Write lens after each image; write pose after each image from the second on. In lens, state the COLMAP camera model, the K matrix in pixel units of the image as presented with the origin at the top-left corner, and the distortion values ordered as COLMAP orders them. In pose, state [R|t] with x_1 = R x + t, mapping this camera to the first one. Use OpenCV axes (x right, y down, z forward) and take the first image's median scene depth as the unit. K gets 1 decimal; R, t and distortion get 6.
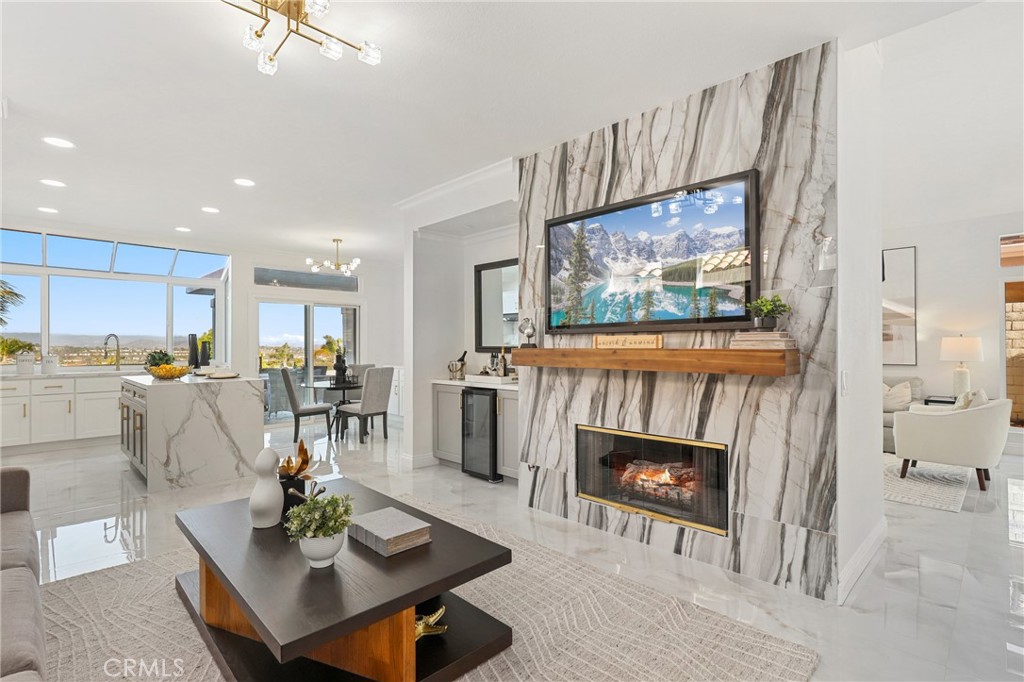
lens RADIAL K [[485.7, 0, 517.6], [0, 485.7, 343.7], [0, 0, 1]] dist [0.001527, -0.000024]
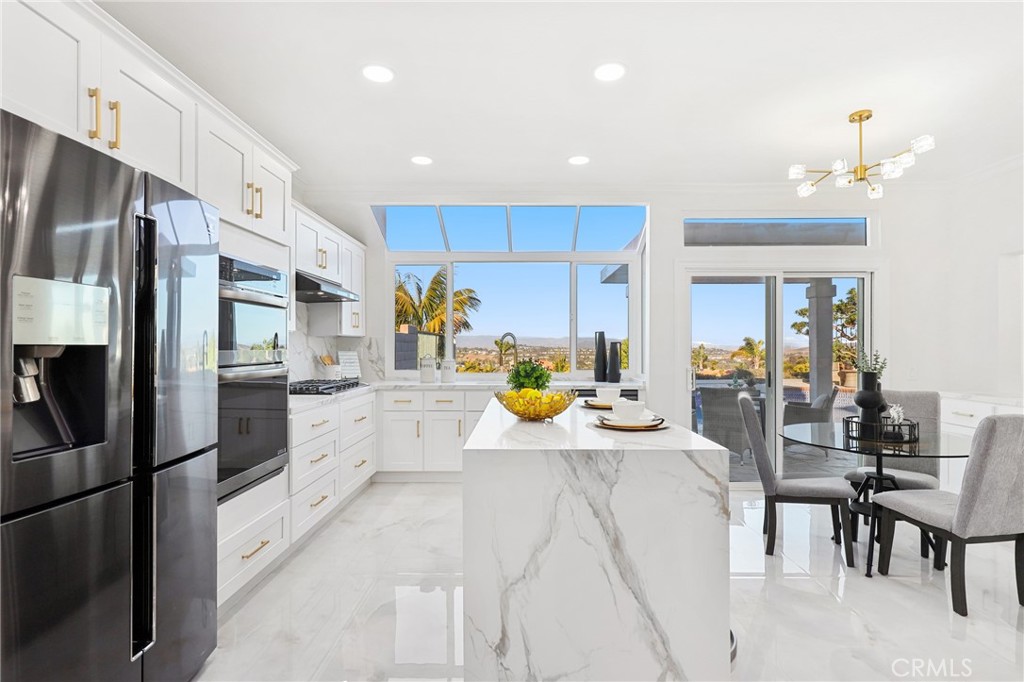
lens RADIAL K [[497.5, 0, 512.0], [0, 497.5, 341.0], [0, 0, 1]] dist [-0.000748, -0.000668]
pose [[0.692029, -0.004340, -0.721857, -0.300185], [-0.001136, 0.999974, -0.007100, -0.001505], [0.721869, 0.005734, 0.692006, 0.515940]]
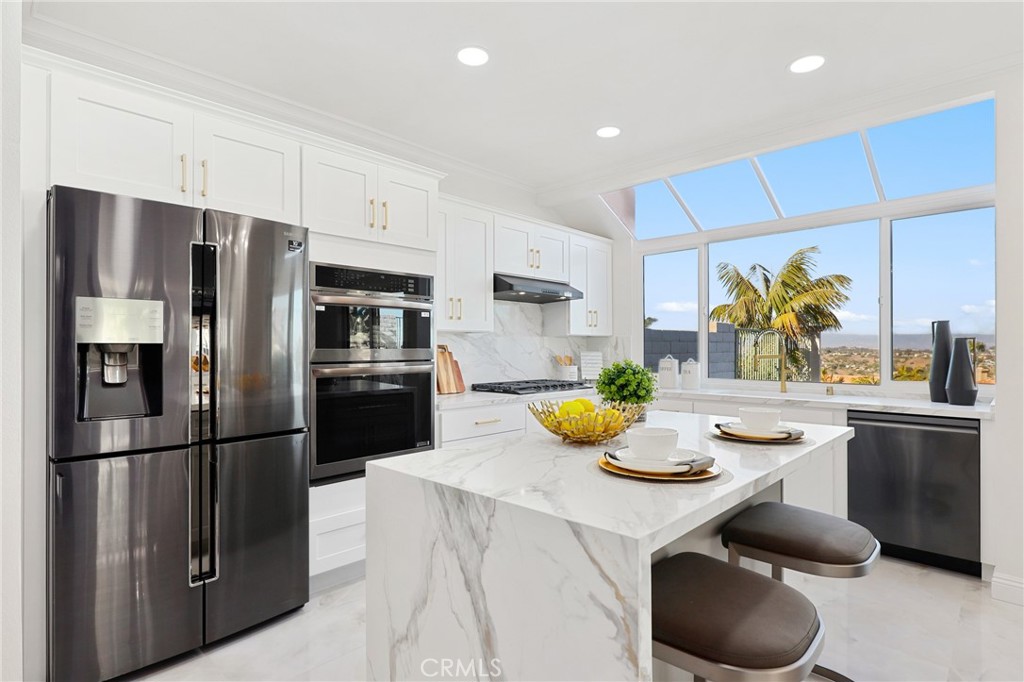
lens RADIAL K [[512.2, 0, 522.1], [0, 512.2, 342.6], [0, 0, 1]] dist [0.002102, 0.001004]
pose [[0.025216, -0.008753, -0.999644, -0.270122], [0.003715, 0.999956, -0.008662, 0.002289], [0.999675, -0.003495, 0.025248, 0.769740]]
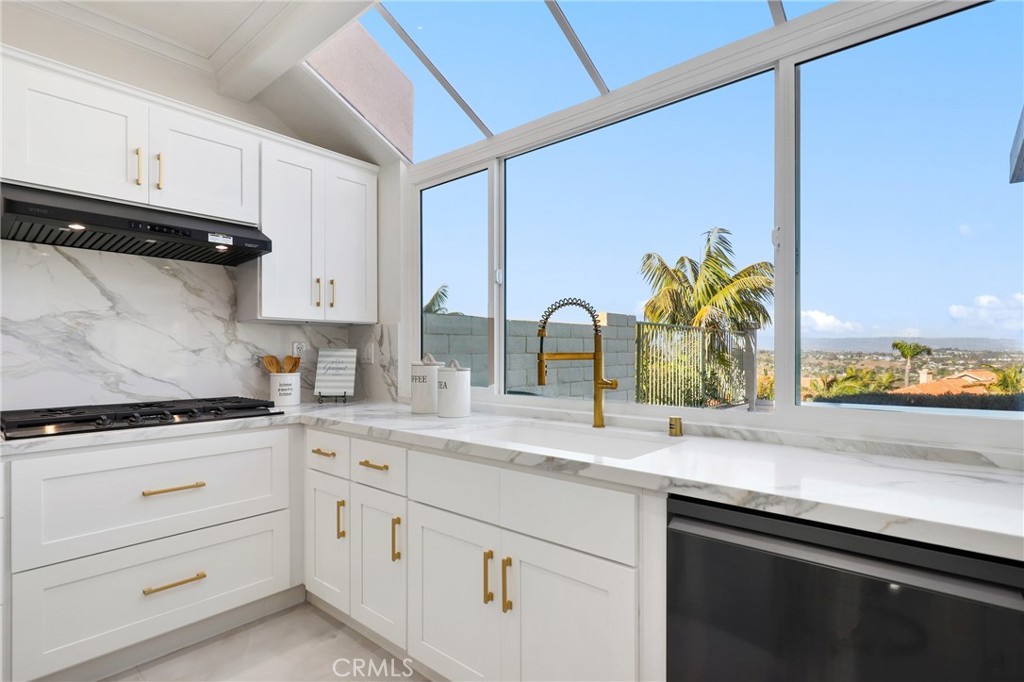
lens RADIAL K [[504.0, 0, 517.9], [0, 504.0, 345.9], [0, 0, 1]] dist [0.001496, -0.000165]
pose [[0.075472, -0.007267, -0.997121, -0.600030], [0.003318, 0.999970, -0.007037, 0.011197], [0.997142, -0.002777, 0.075493, 1.047370]]
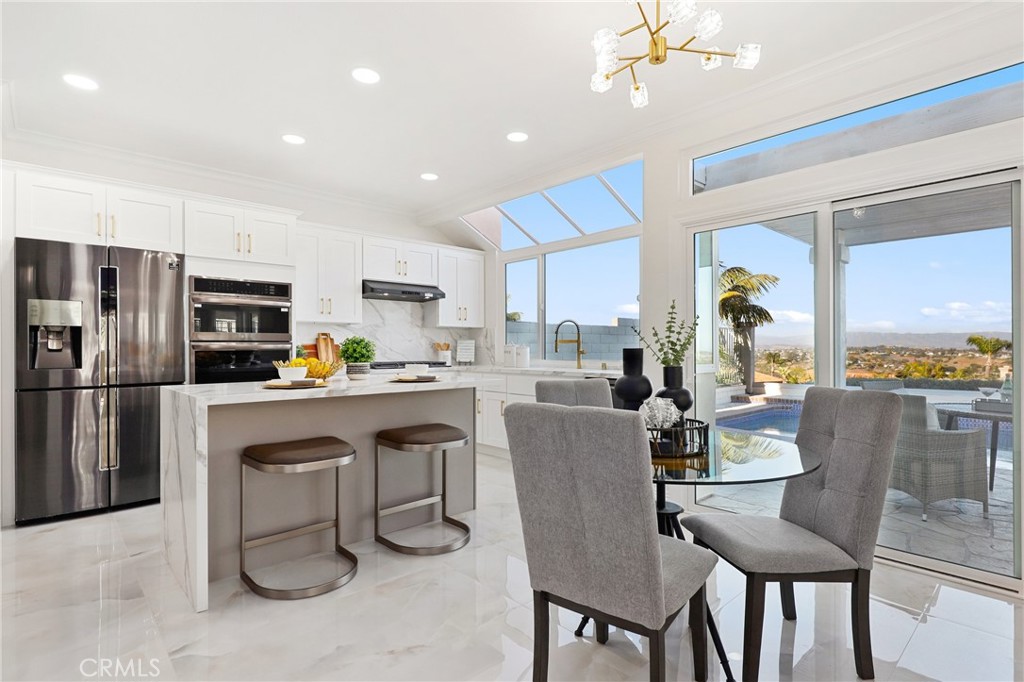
lens RADIAL K [[504.0, 0, 517.9], [0, 504.0, 345.9], [0, 0, 1]] dist [0.001496, -0.000165]
pose [[-0.039537, -0.000283, -0.999218, -0.064976], [0.003901, 0.999992, -0.000438, 0.023503], [0.999210, -0.003916, -0.039536, 1.055632]]
